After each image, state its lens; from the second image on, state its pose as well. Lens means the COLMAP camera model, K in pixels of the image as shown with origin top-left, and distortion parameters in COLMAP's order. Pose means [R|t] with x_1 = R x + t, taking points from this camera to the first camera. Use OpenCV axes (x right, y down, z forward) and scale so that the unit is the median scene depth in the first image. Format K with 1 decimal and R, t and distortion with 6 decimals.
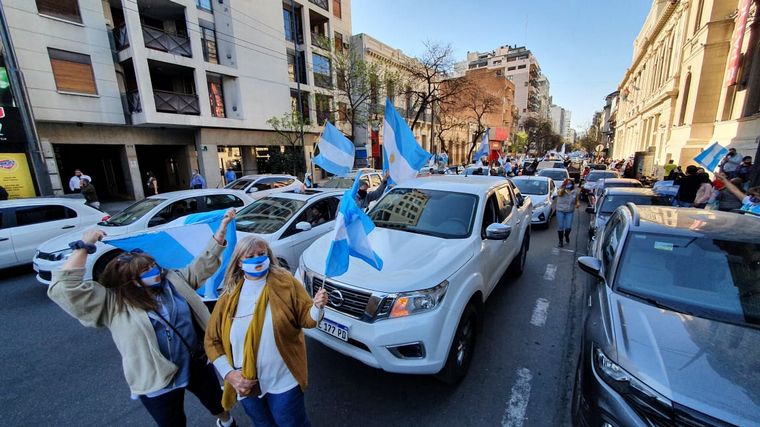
lens RADIAL K [[299.4, 0, 379.3], [0, 299.4, 219.5], [0, 0, 1]] dist [-0.000100, -0.000131]
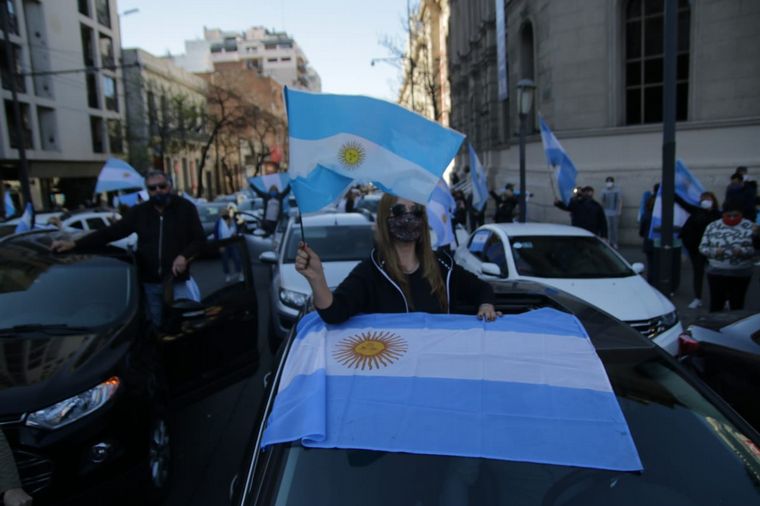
lens RADIAL K [[559.6, 0, 380.0], [0, 559.6, 253.0], [0, 0, 1]] dist [-0.106184, 0.080694]
pose [[0.829346, -0.094443, 0.550695, -0.666880], [0.141406, 0.989002, -0.043346, 0.222220], [-0.540545, 0.113821, 0.833580, -1.043665]]
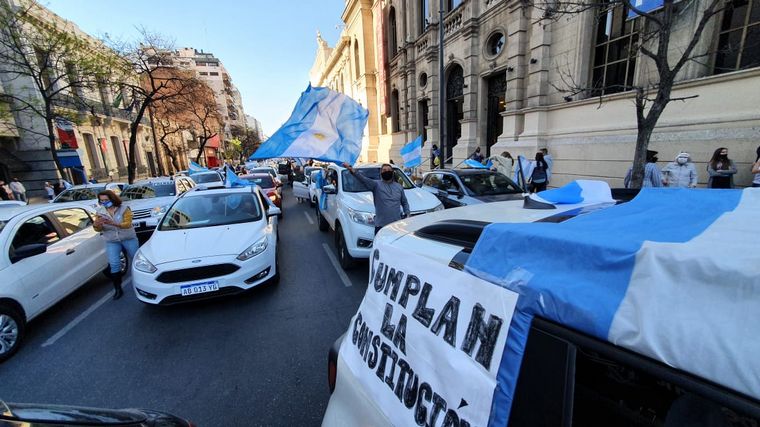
lens RADIAL K [[299.4, 0, 379.3], [0, 299.4, 219.5], [0, 0, 1]] dist [-0.000100, -0.000131]
pose [[0.611868, -0.179369, 0.770353, -0.269694], [0.197905, 0.977686, 0.070454, 0.017310], [-0.765801, 0.109348, 0.633713, -0.000456]]
